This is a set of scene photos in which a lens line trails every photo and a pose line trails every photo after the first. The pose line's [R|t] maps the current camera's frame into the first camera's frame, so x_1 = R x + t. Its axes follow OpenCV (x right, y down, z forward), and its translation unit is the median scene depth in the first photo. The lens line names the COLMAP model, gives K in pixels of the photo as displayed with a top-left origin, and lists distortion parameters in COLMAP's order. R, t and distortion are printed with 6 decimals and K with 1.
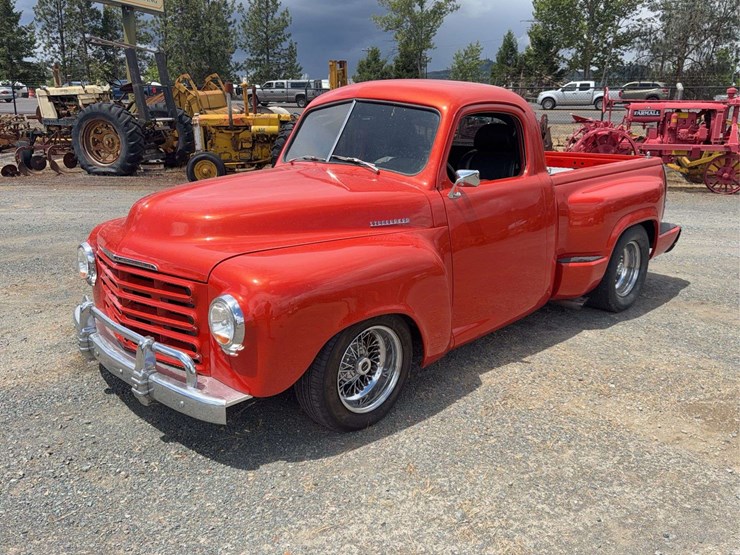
lens RADIAL K [[630.2, 0, 370.0], [0, 630.2, 277.5], [0, 0, 1]] dist [0.080331, -0.165645]
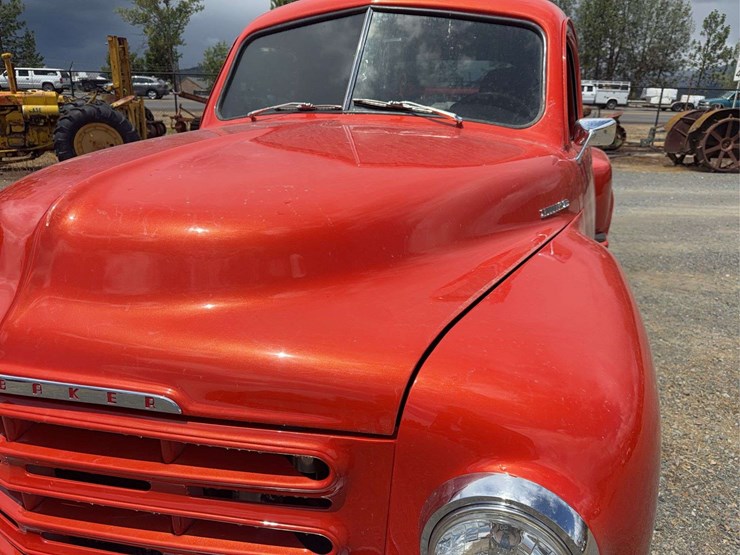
lens RADIAL K [[528.0, 0, 370.3], [0, 528.0, 278.6], [0, 0, 1]] dist [-0.008216, -0.003329]
pose [[0.905358, -0.117064, 0.408194, -0.070385], [0.094274, 0.992673, 0.075586, -0.017378], [-0.414052, -0.029950, 0.909760, 0.147153]]
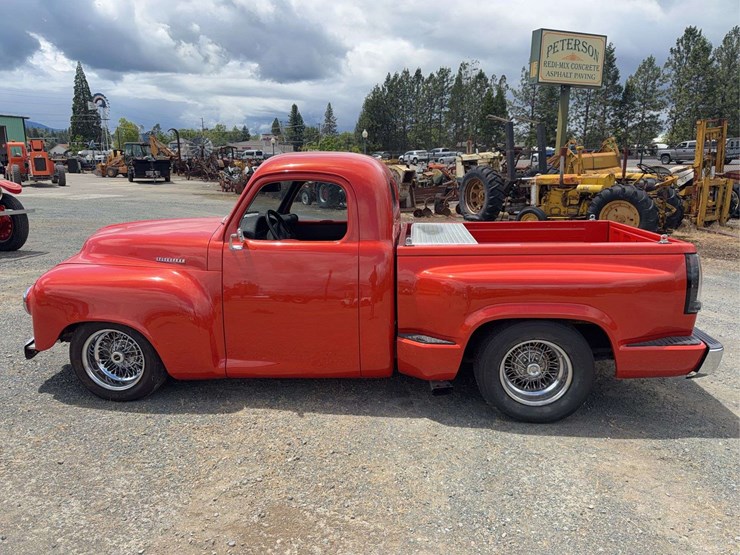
lens RADIAL K [[533.5, 0, 368.2], [0, 533.5, 270.4], [0, 0, 1]] dist [0.032591, -0.061858]
pose [[0.637008, 0.137976, -0.758409, 0.267198], [-0.189828, 0.981631, 0.019145, -0.038982], [0.747119, 0.131772, 0.651498, 0.134145]]
